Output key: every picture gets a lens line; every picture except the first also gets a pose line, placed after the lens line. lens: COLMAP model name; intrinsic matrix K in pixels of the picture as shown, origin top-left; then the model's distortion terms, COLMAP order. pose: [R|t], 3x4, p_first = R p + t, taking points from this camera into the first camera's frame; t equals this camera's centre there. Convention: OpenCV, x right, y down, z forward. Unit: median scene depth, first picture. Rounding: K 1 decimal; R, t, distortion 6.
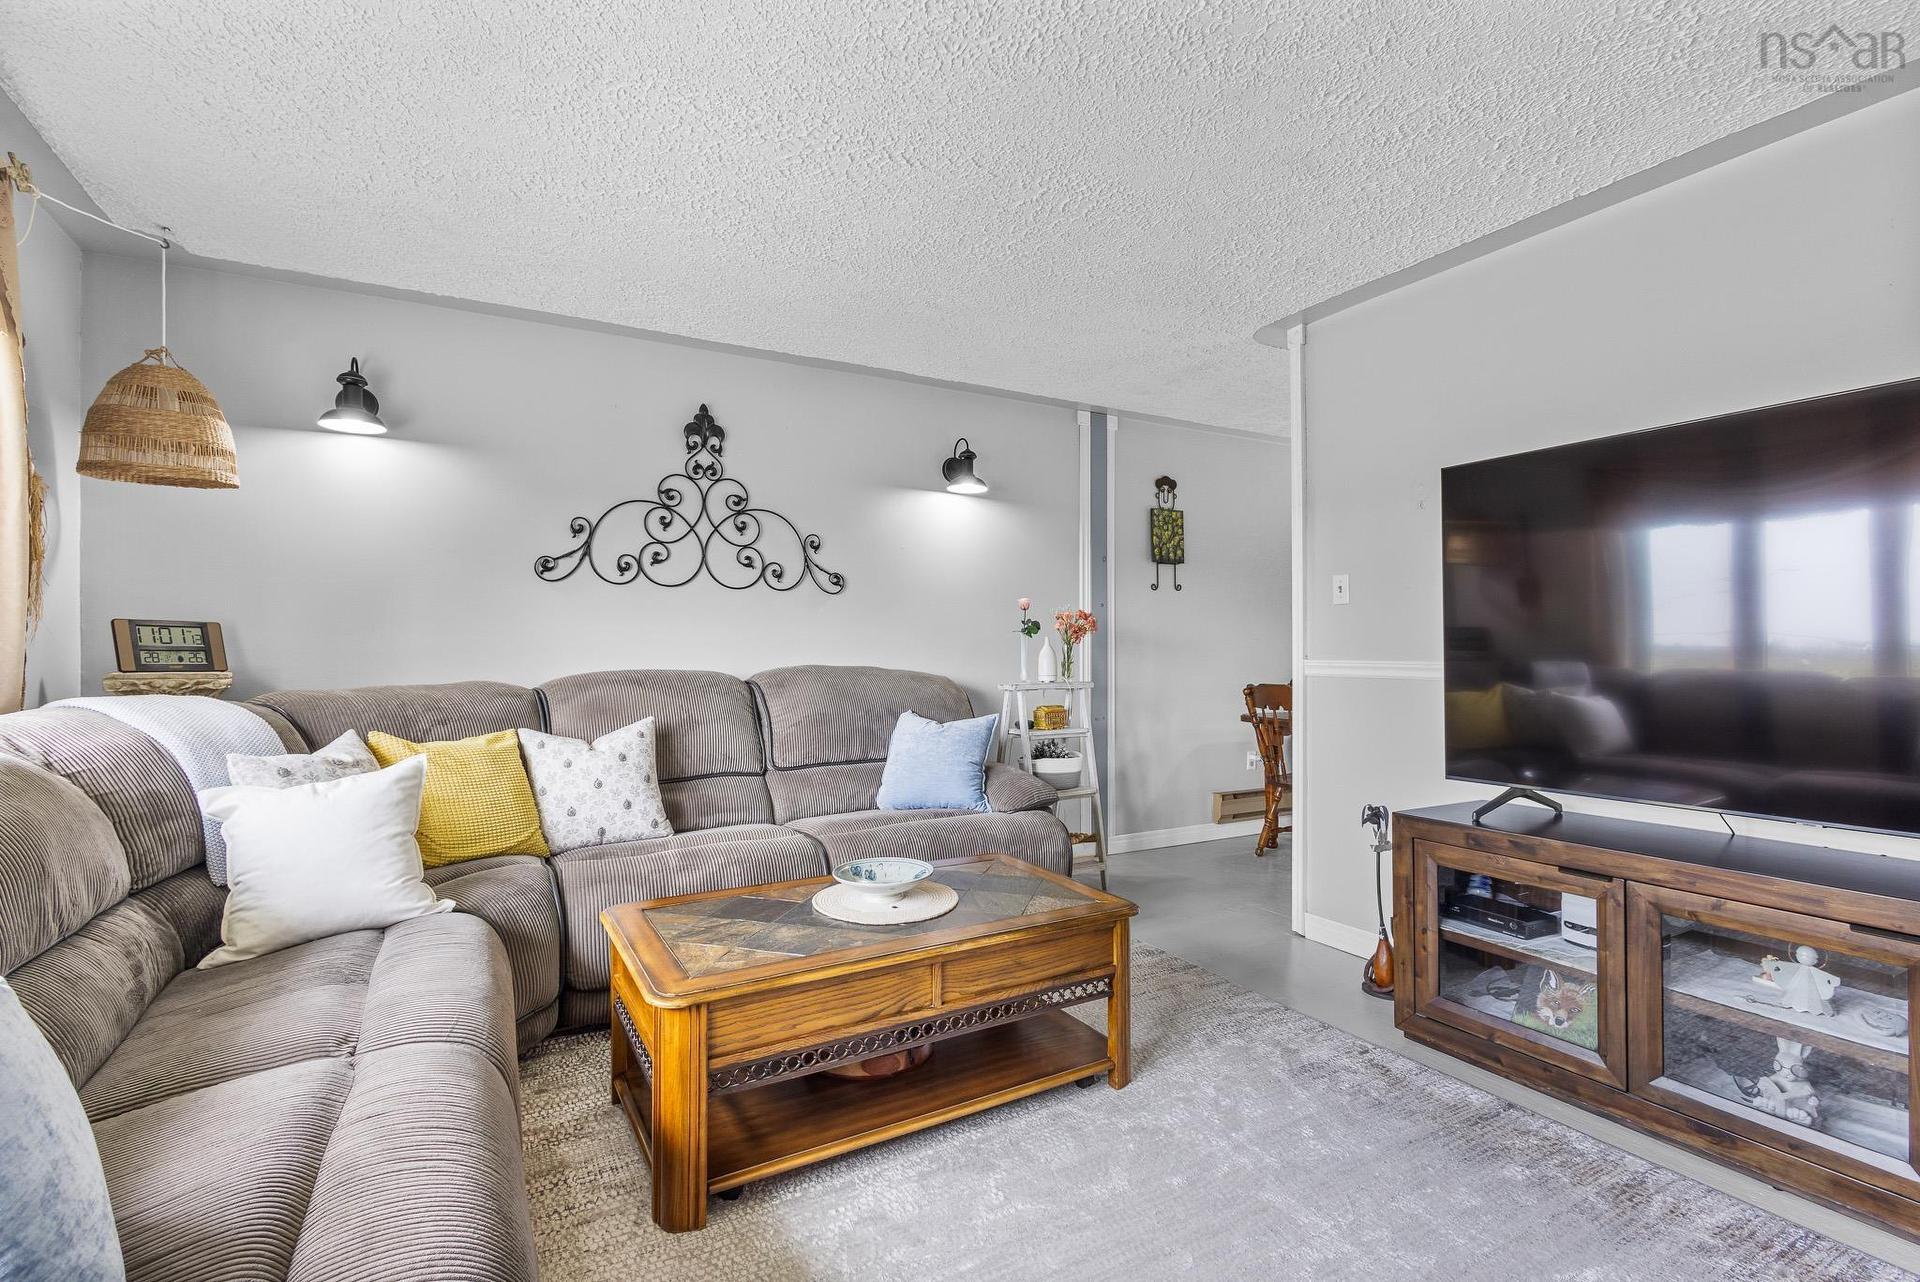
lens RADIAL K [[888.3, 0, 962.5], [0, 888.3, 643.9], [0, 0, 1]] dist [0.011265, -0.003390]
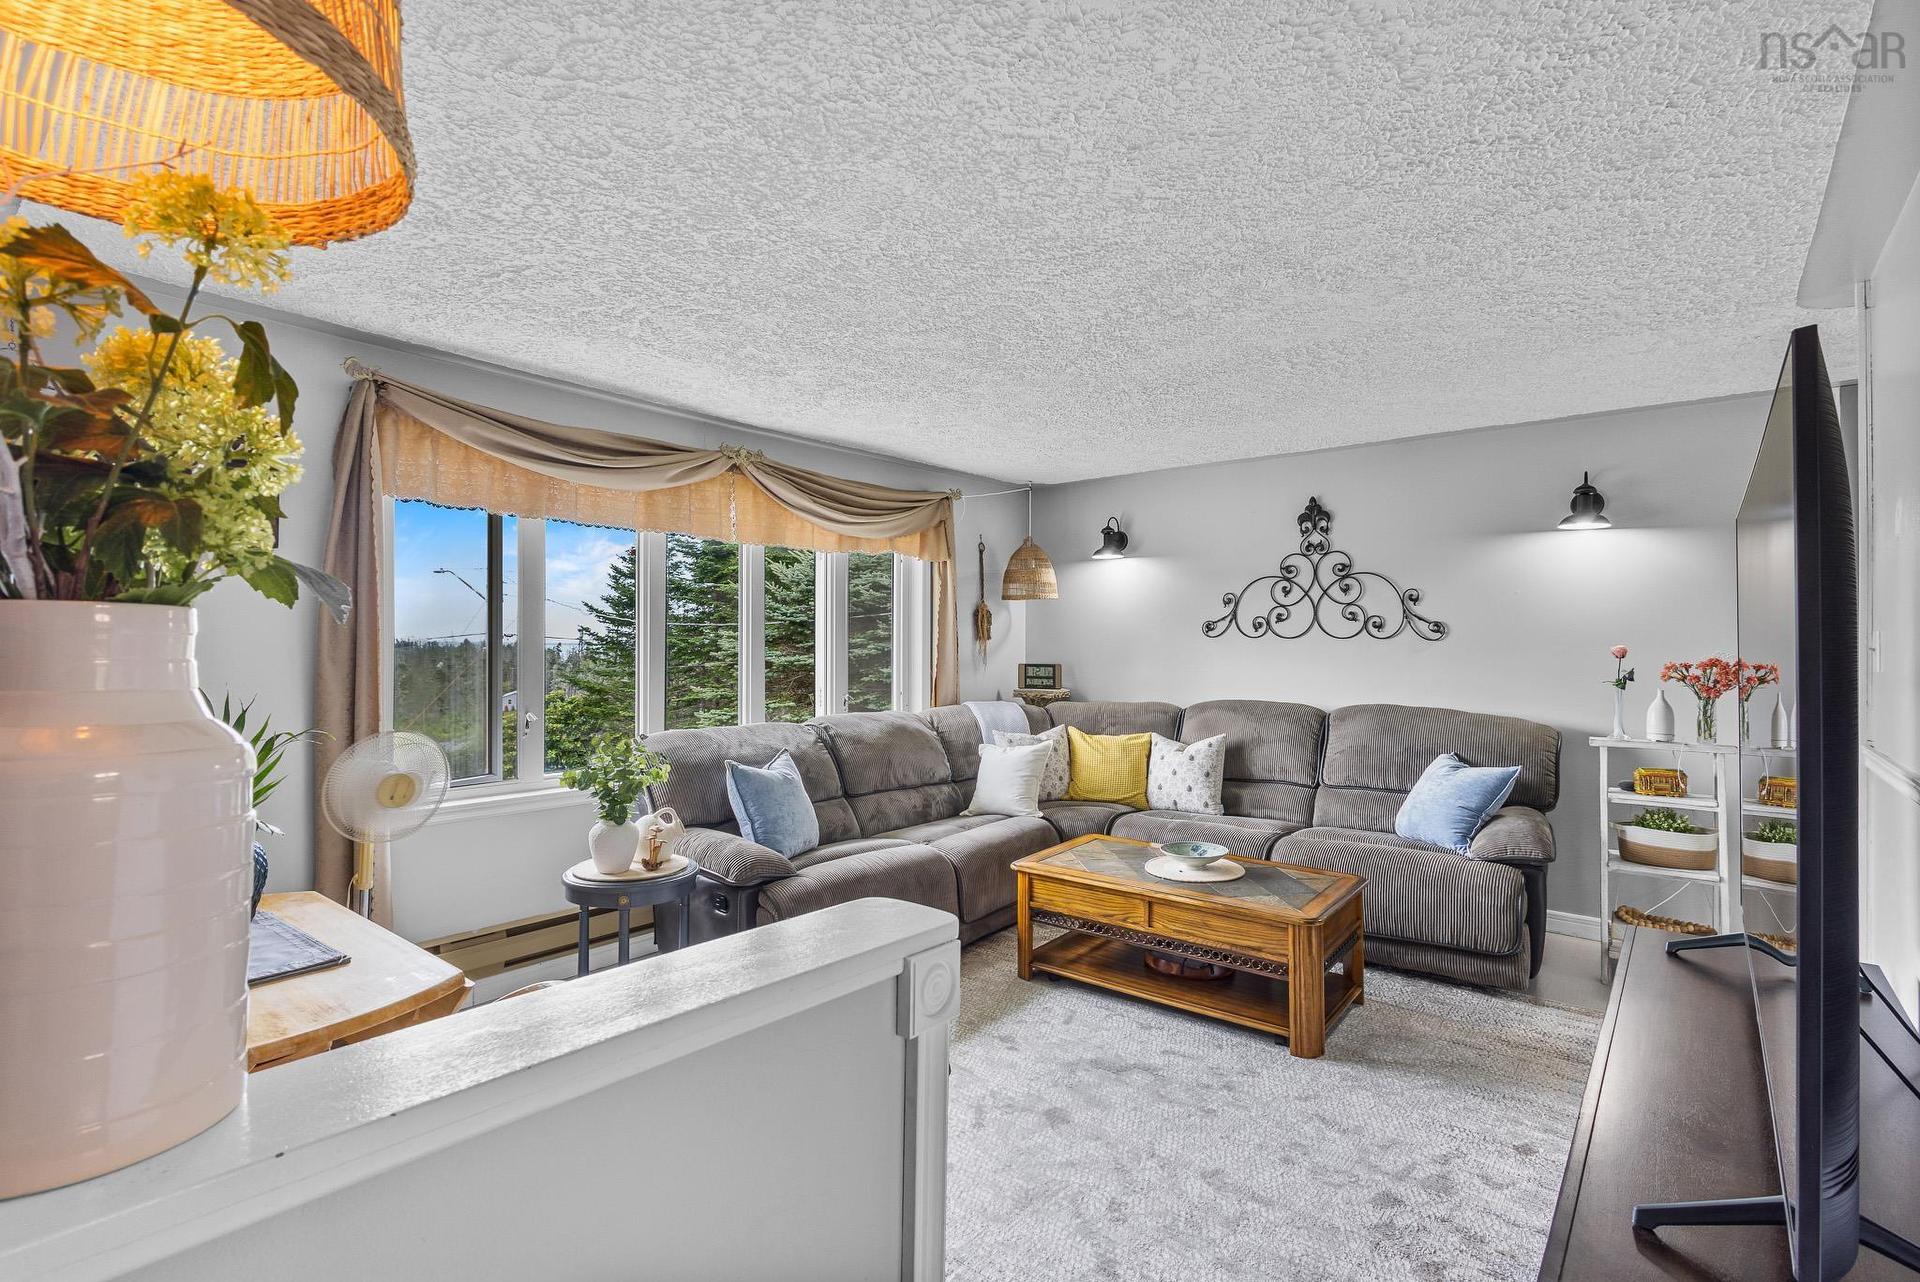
lens RADIAL K [[888.3, 0, 957.1], [0, 888.3, 639.6], [0, 0, 1]] dist [0.011265, -0.003390]
pose [[0.364922, -0.000974, -0.931037, 0.723784], [-0.000611, 0.999999, -0.001286, -0.060052], [0.931038, 0.001038, 0.364921, 0.047232]]
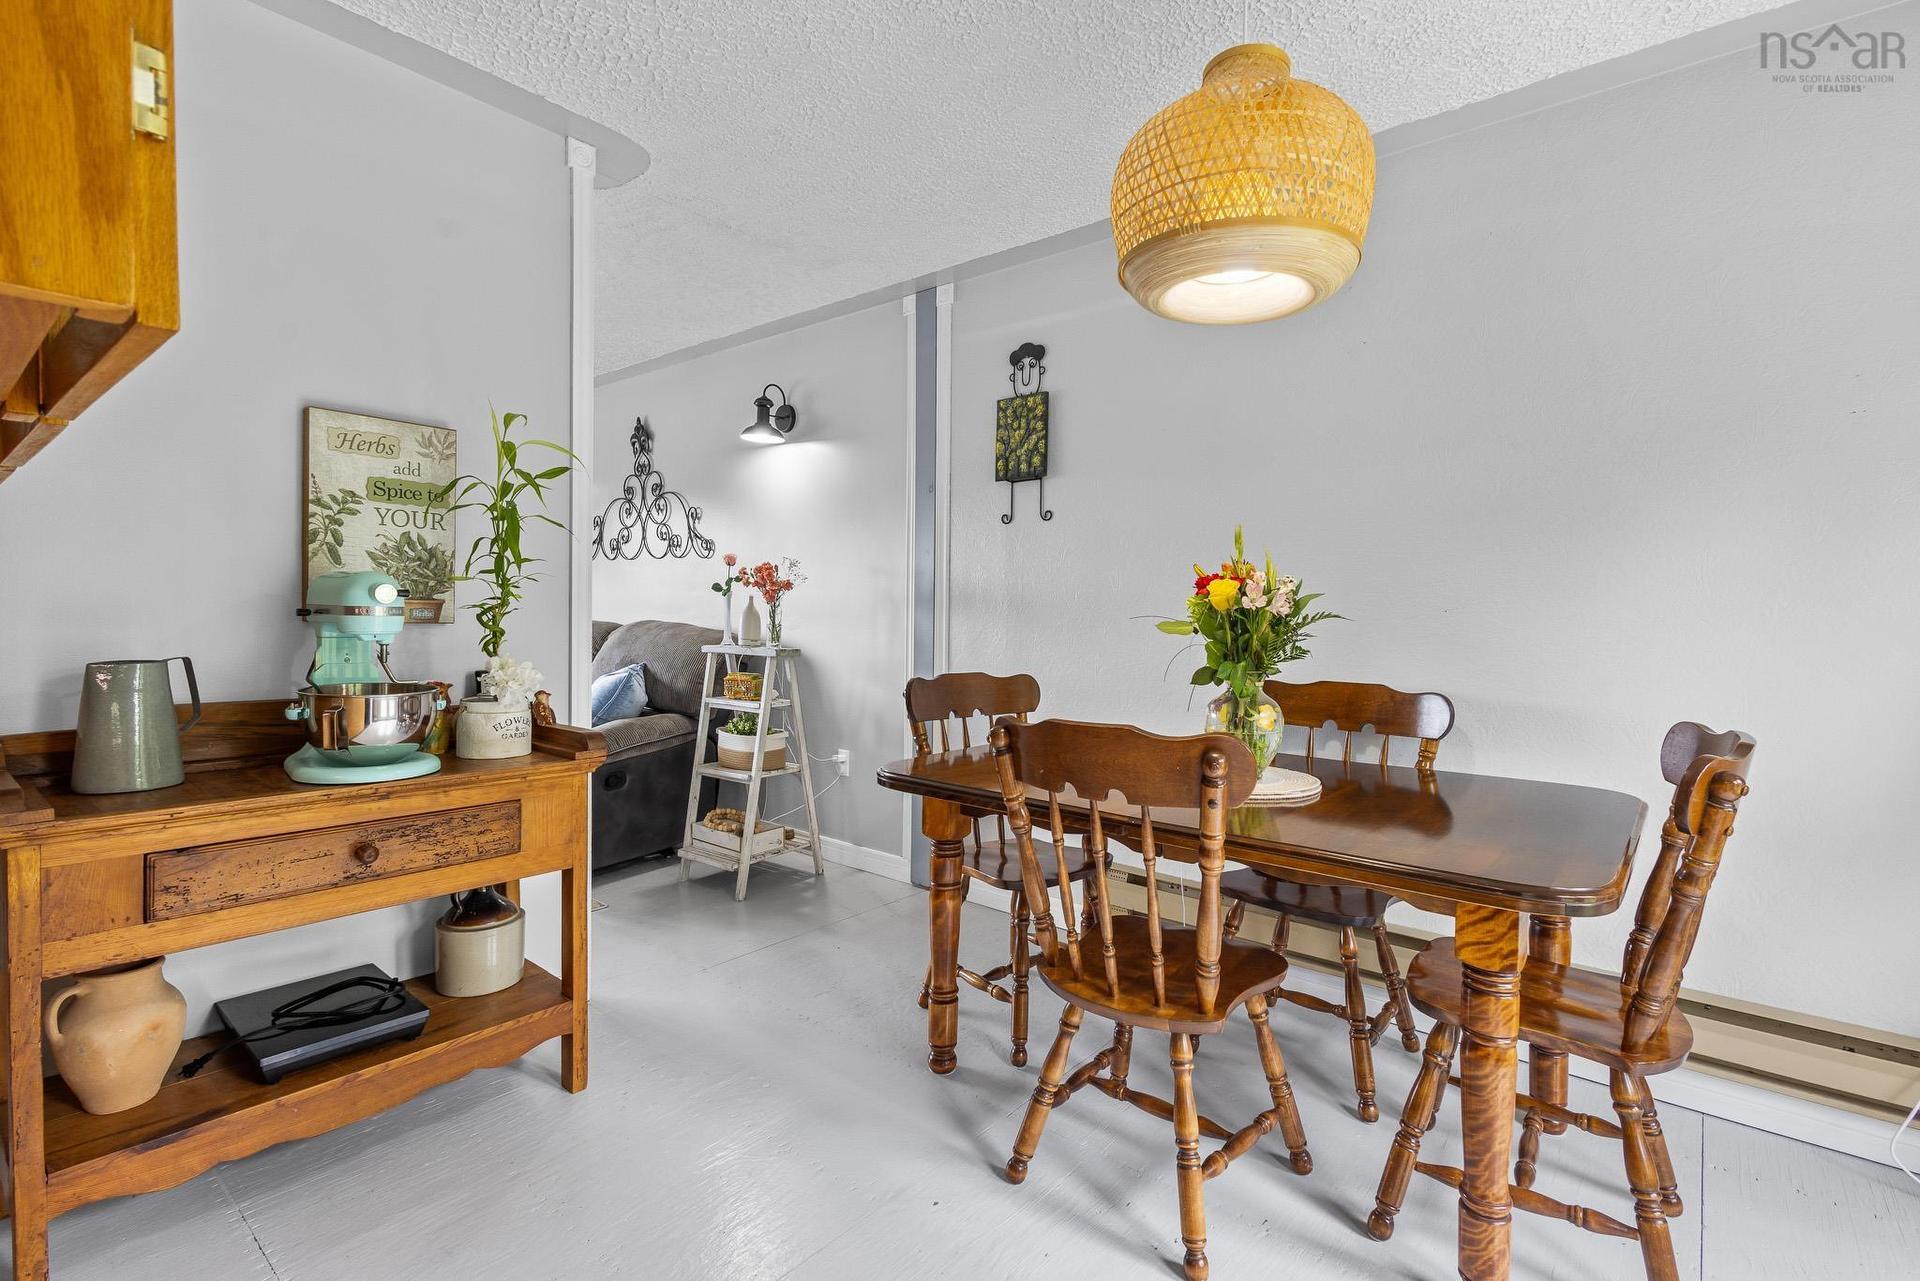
lens RADIAL K [[888.3, 0, 955.5], [0, 888.3, 637.2], [0, 0, 1]] dist [0.011265, -0.003390]
pose [[0.354825, 0.032497, -0.934368, 1.092729], [-0.012993, 0.999471, 0.029827, 0.006106], [0.934842, 0.001557, 0.355060, 0.971459]]
